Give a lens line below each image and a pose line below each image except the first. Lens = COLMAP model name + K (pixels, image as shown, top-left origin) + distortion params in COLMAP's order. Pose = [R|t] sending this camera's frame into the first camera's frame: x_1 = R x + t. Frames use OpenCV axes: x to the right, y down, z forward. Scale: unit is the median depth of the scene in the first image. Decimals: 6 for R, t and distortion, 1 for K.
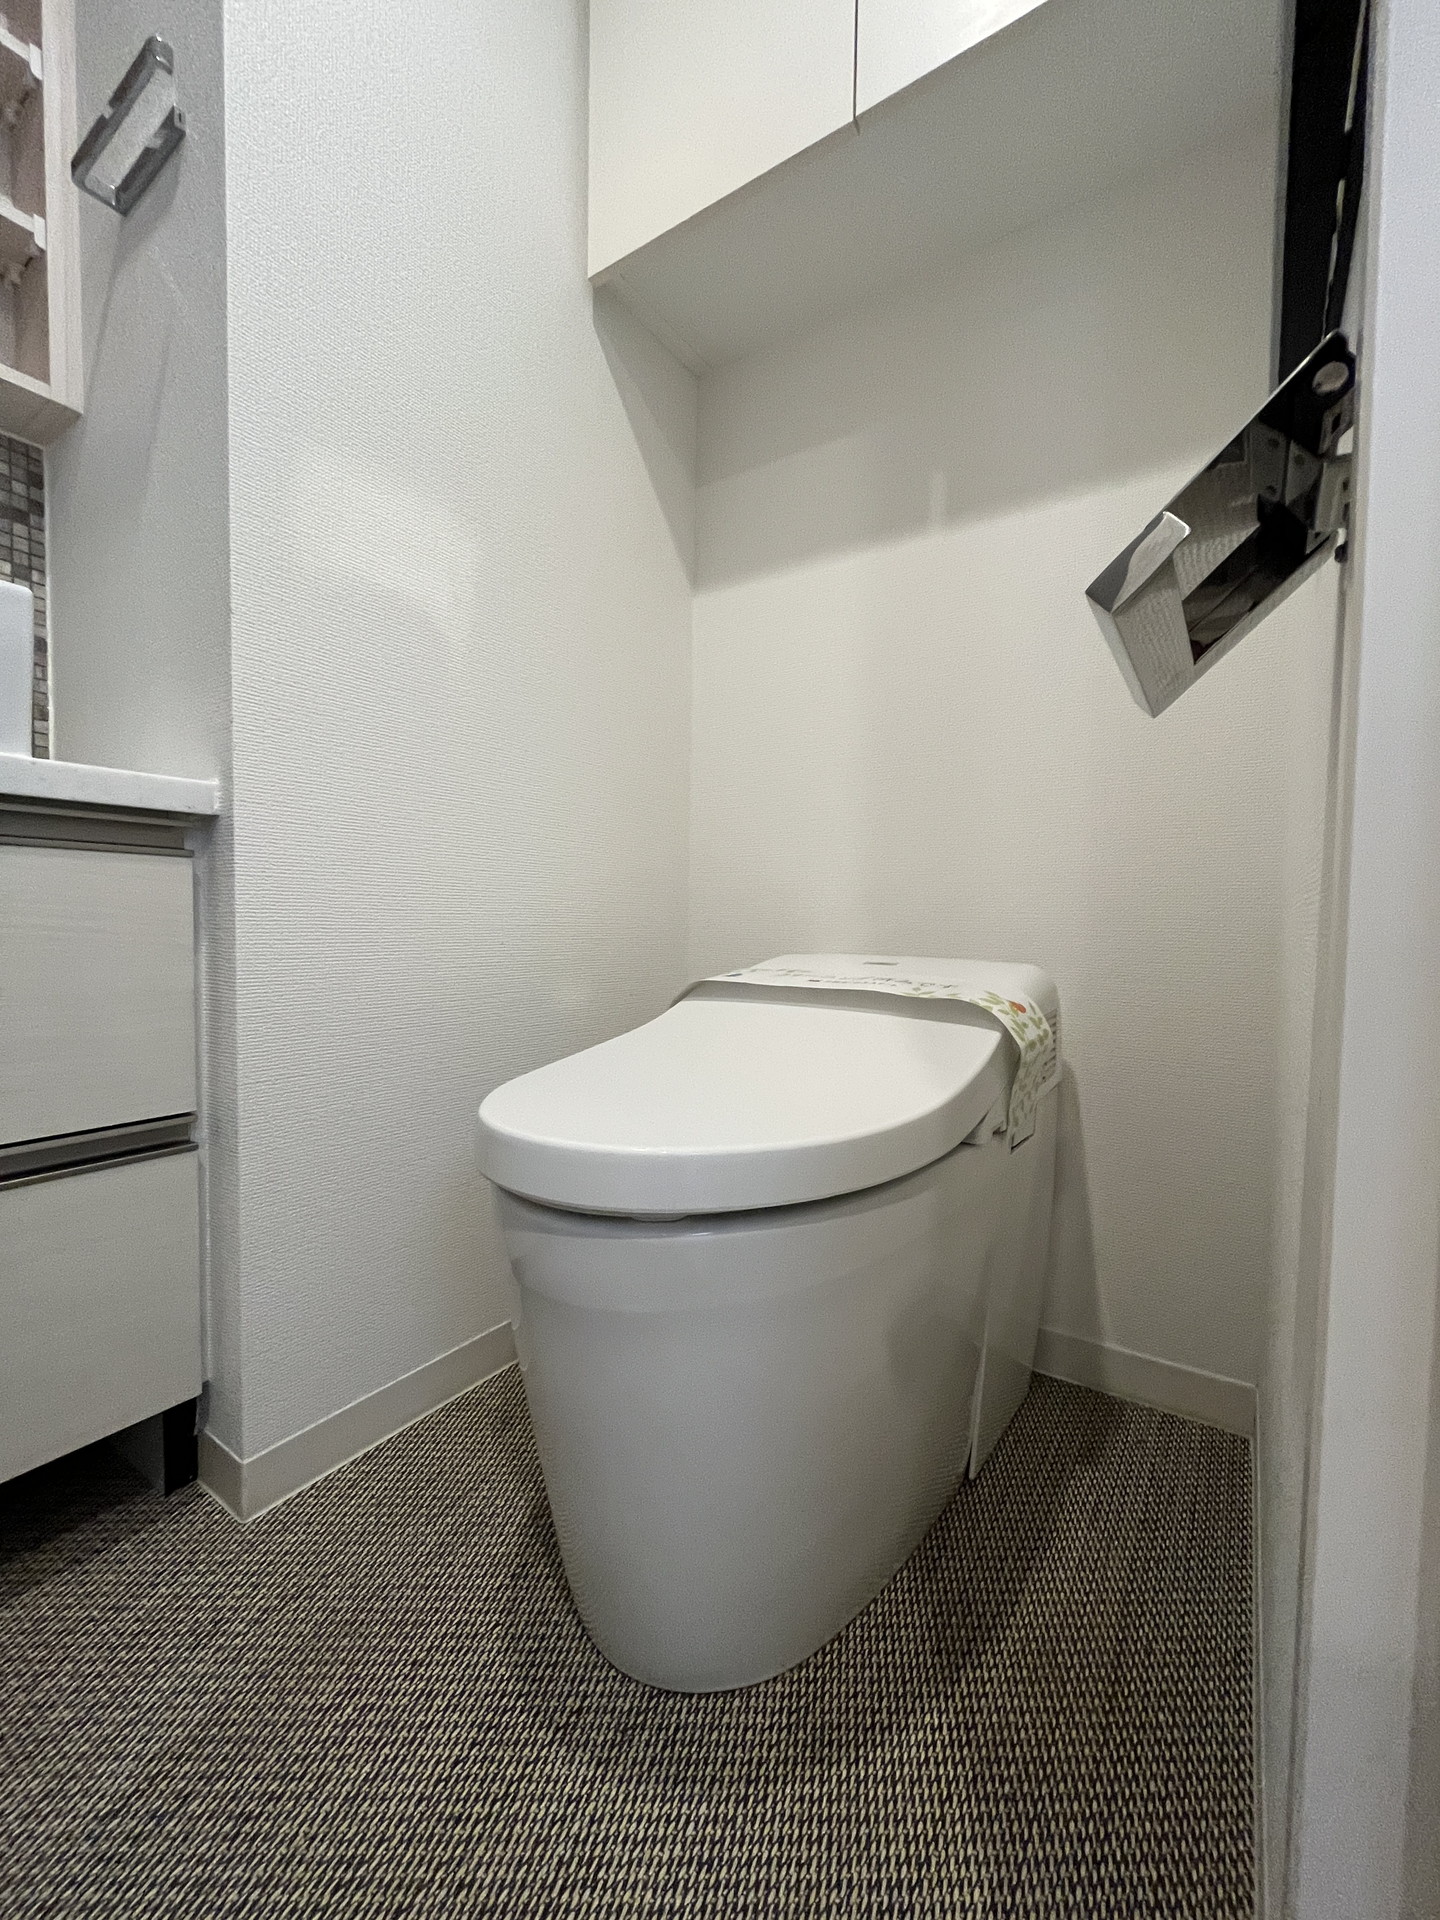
lens RADIAL K [[776.1, 0, 715.9], [0, 776.1, 947.4], [0, 0, 1]] dist [-0.002779, 0.000070]
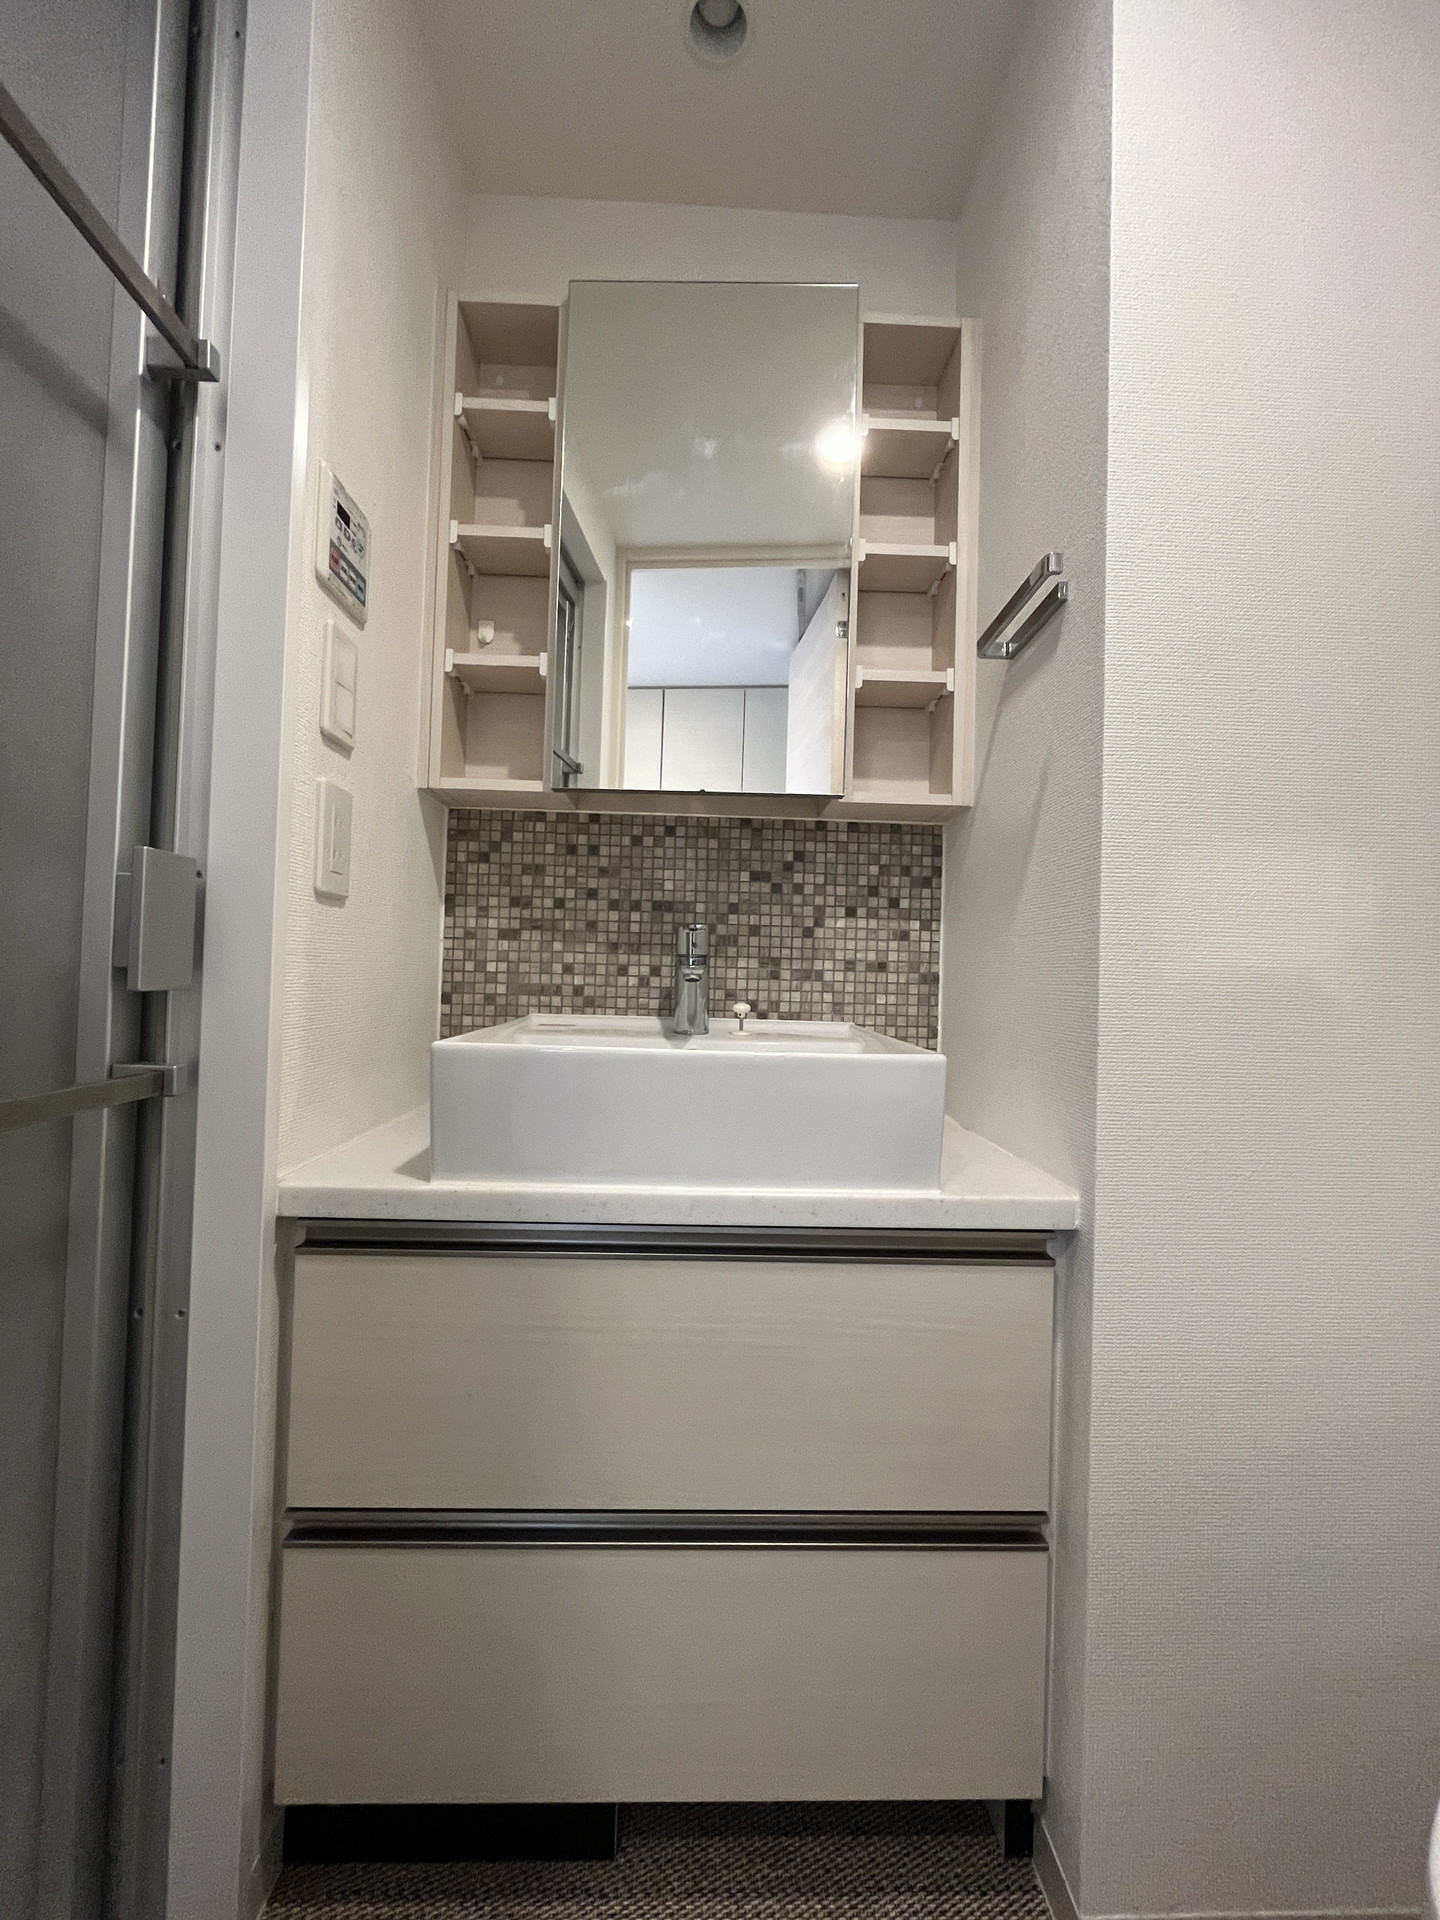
lens RADIAL K [[776.1, 0, 718.6], [0, 776.1, 958.9], [0, 0, 1]] dist [-0.002779, 0.000070]
pose [[0.581277, -0.013161, -0.813599, -0.071947], [-0.057761, 0.996679, -0.057390, -0.412558], [0.811653, 0.080354, 0.578587, -0.011641]]
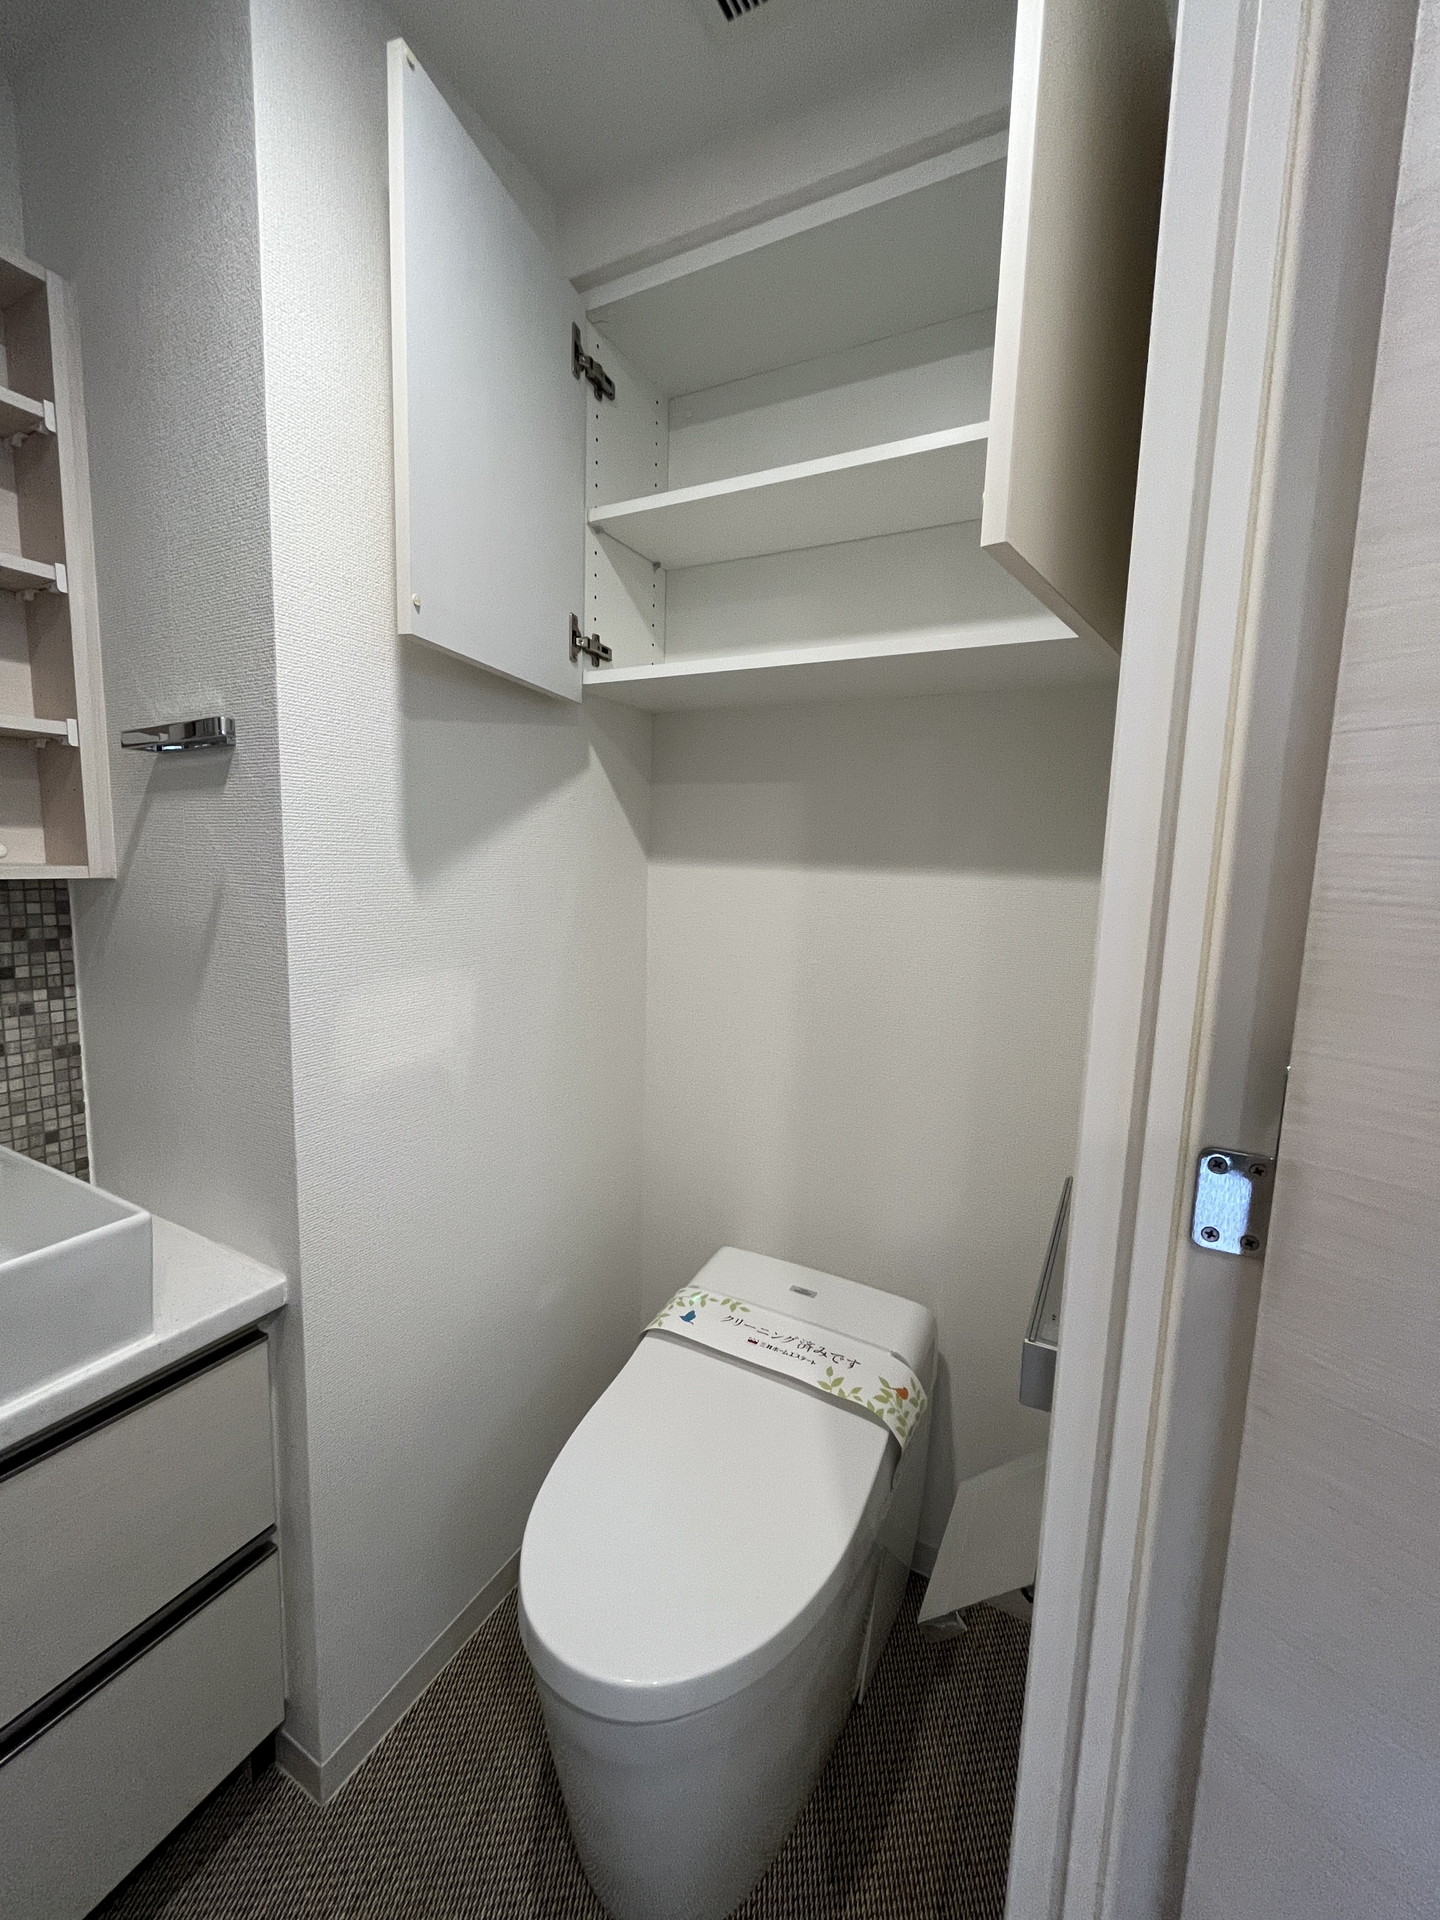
lens RADIAL K [[776.1, 0, 722.4], [0, 776.1, 960.2], [0, 0, 1]] dist [-0.002779, 0.000070]
pose [[0.994673, 0.004541, 0.102985, -0.067853], [-0.013184, 0.996429, 0.083405, -0.781087], [-0.102238, -0.084318, 0.991180, -0.247892]]
